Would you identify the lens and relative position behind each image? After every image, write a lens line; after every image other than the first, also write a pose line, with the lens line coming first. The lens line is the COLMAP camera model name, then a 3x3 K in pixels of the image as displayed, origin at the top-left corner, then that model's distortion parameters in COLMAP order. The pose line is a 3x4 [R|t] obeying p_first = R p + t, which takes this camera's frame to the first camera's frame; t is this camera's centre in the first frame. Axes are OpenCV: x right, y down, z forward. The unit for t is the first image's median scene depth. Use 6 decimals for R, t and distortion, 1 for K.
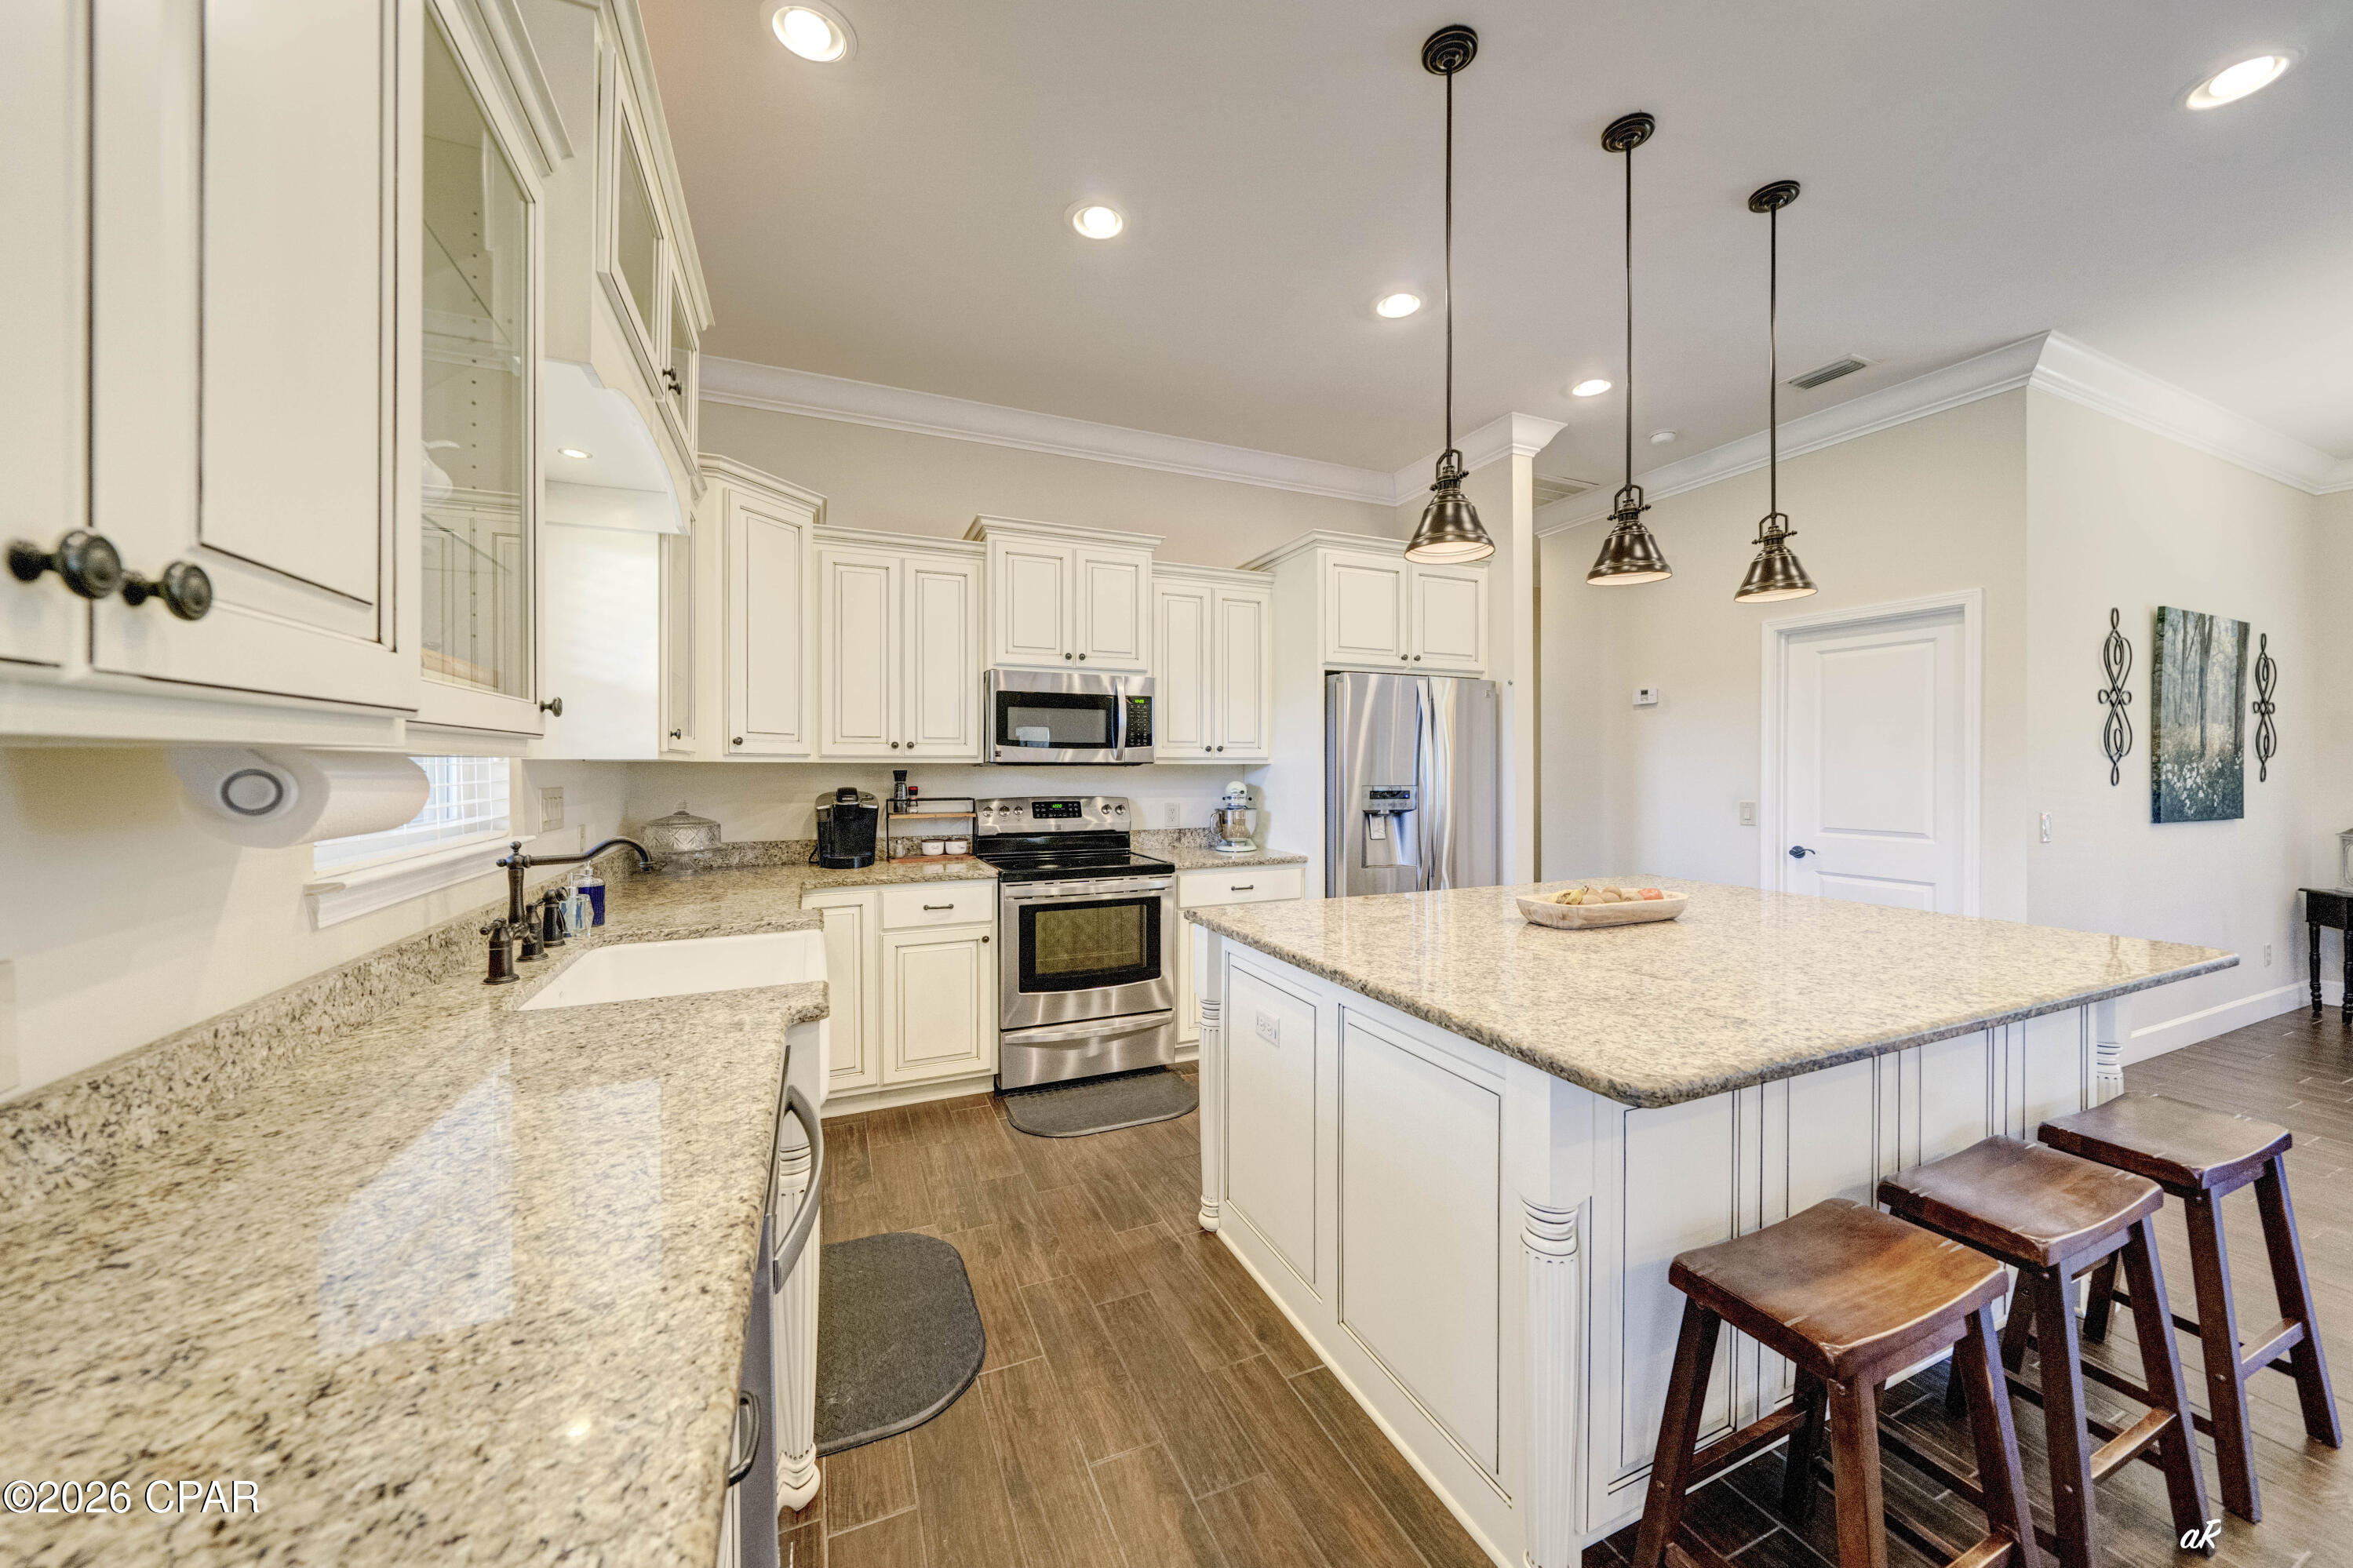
lens RADIAL K [[882.3, 0, 1176.5], [0, 882.3, 784.0], [0, 0, 1]] dist [-0.054987, -0.000016]
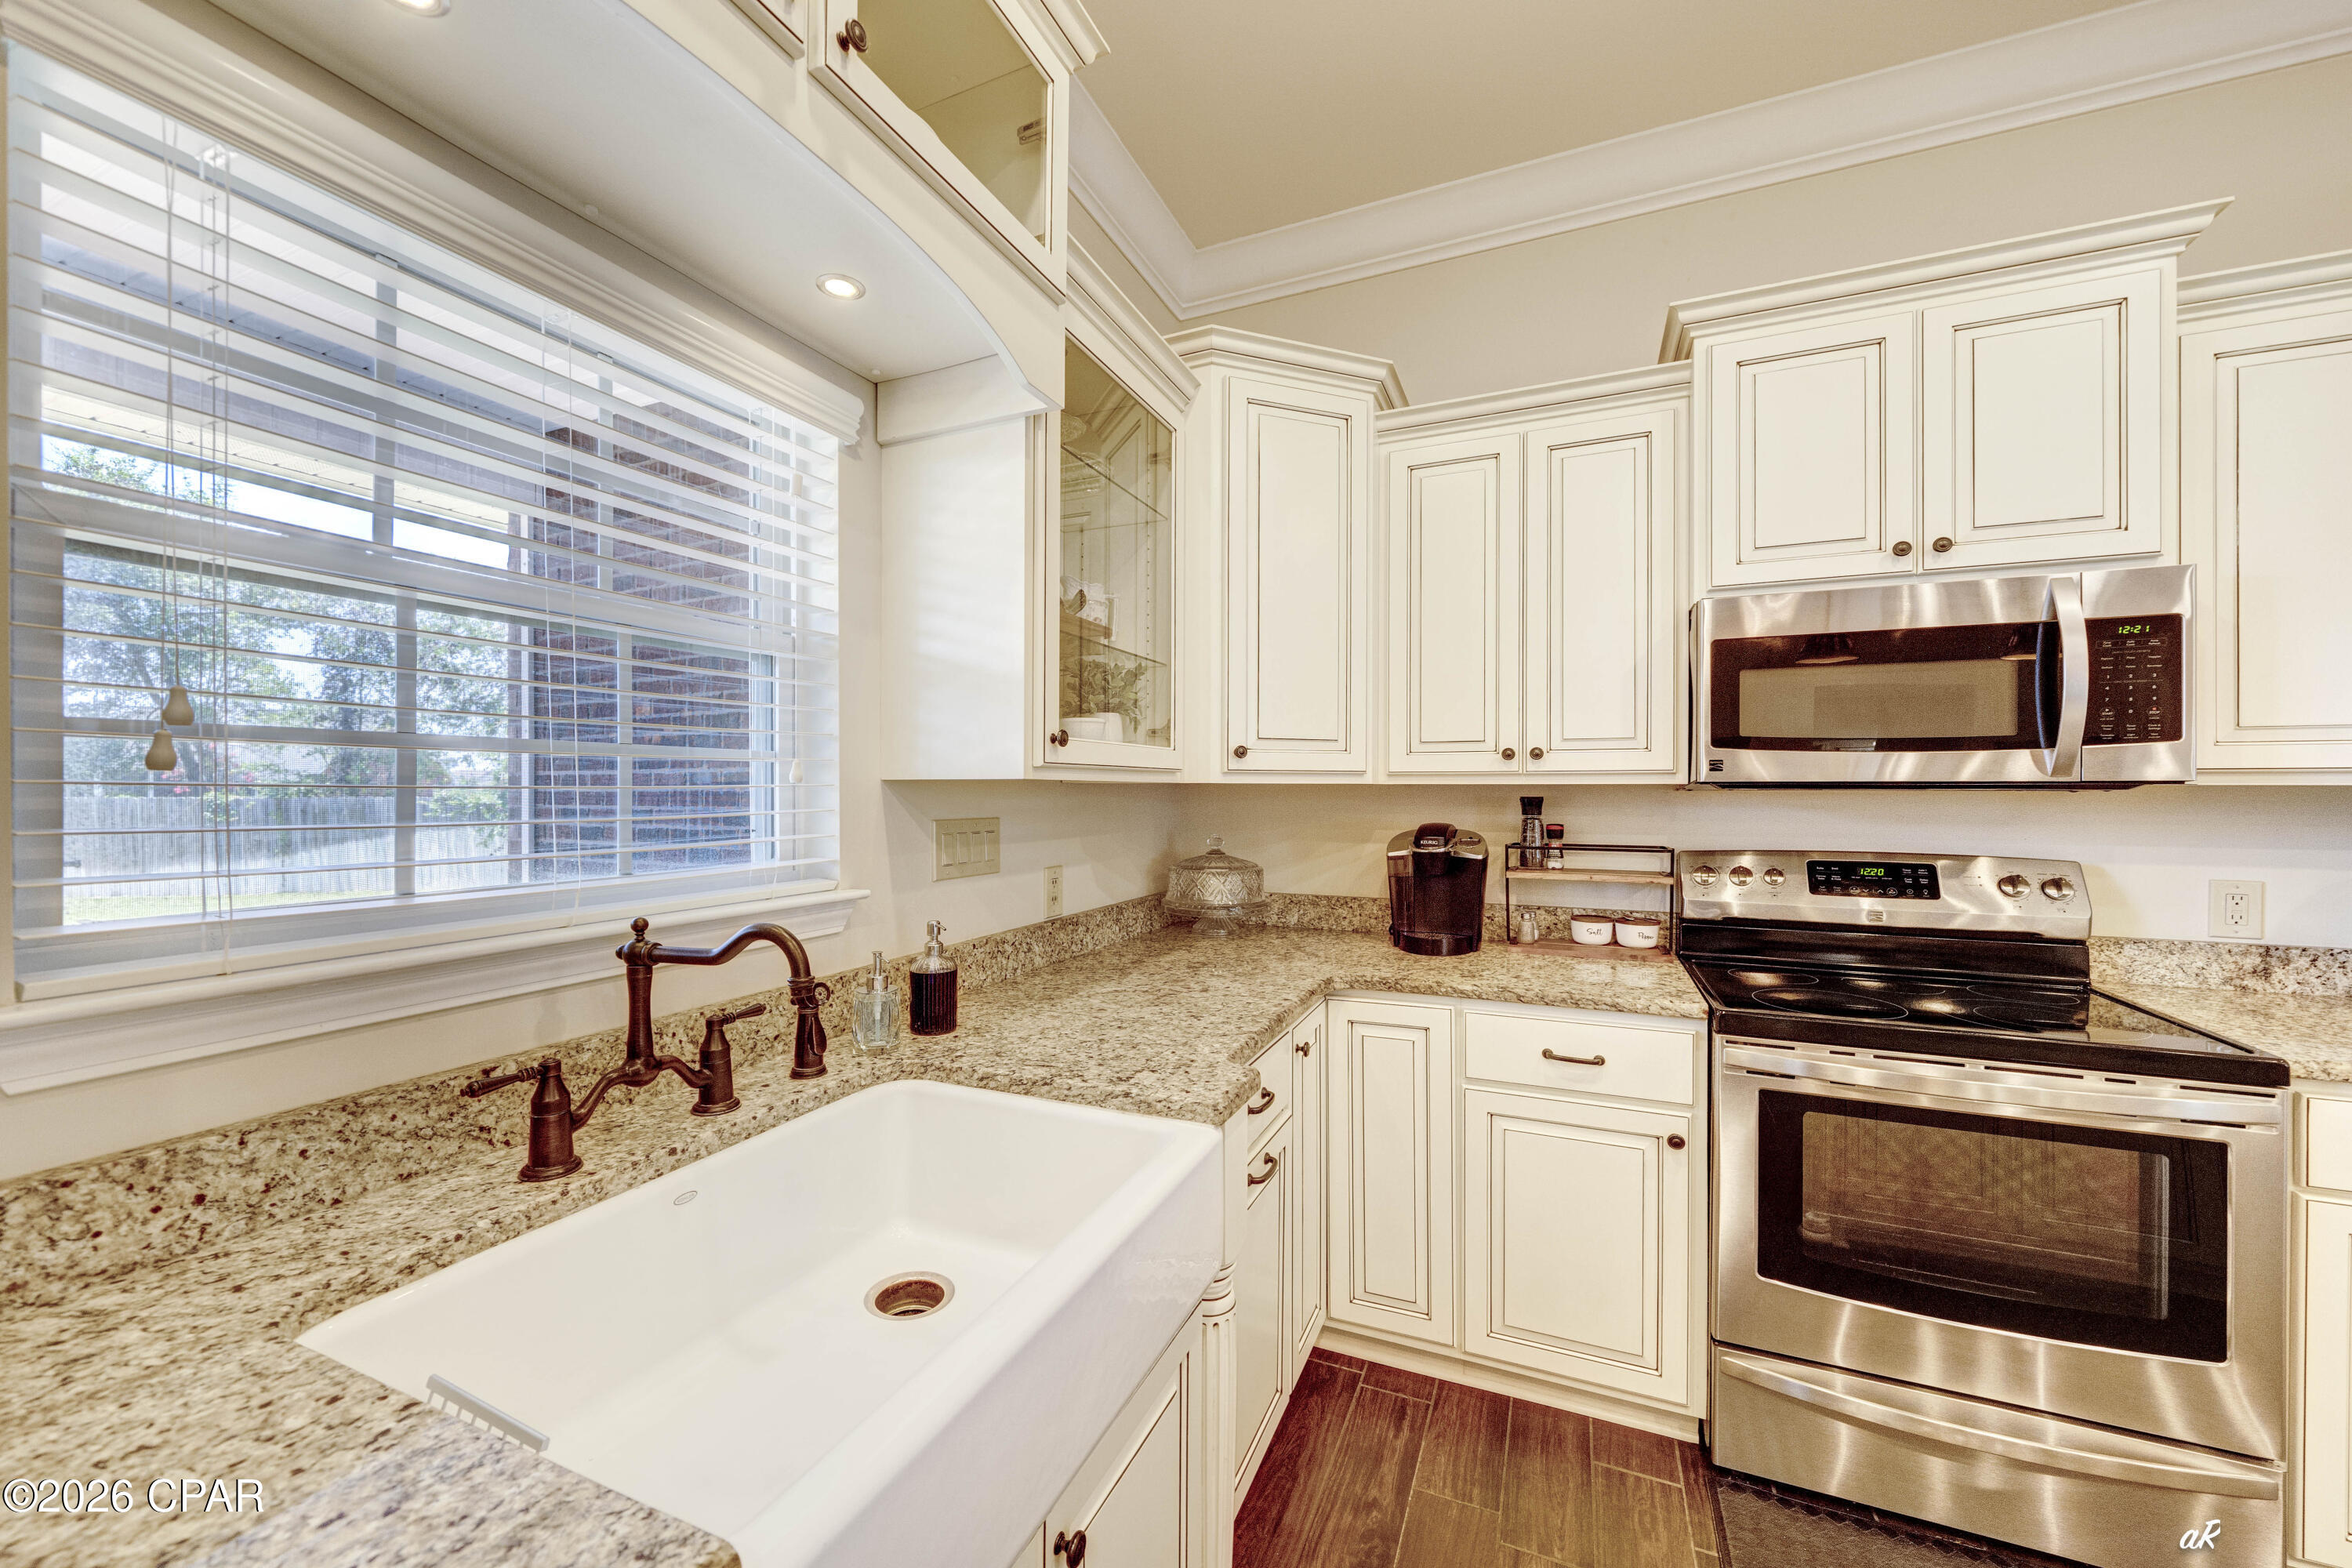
lens RADIAL K [[843.8, 0, 1168.5], [0, 843.8, 787.4], [0, 0, 1]] dist [0.000303, 0.000028]
pose [[0.662403, -0.000670, -0.749147, -0.048383], [-0.015479, 0.999774, -0.014581, -0.009950], [0.748988, 0.021254, 0.662243, 0.443266]]
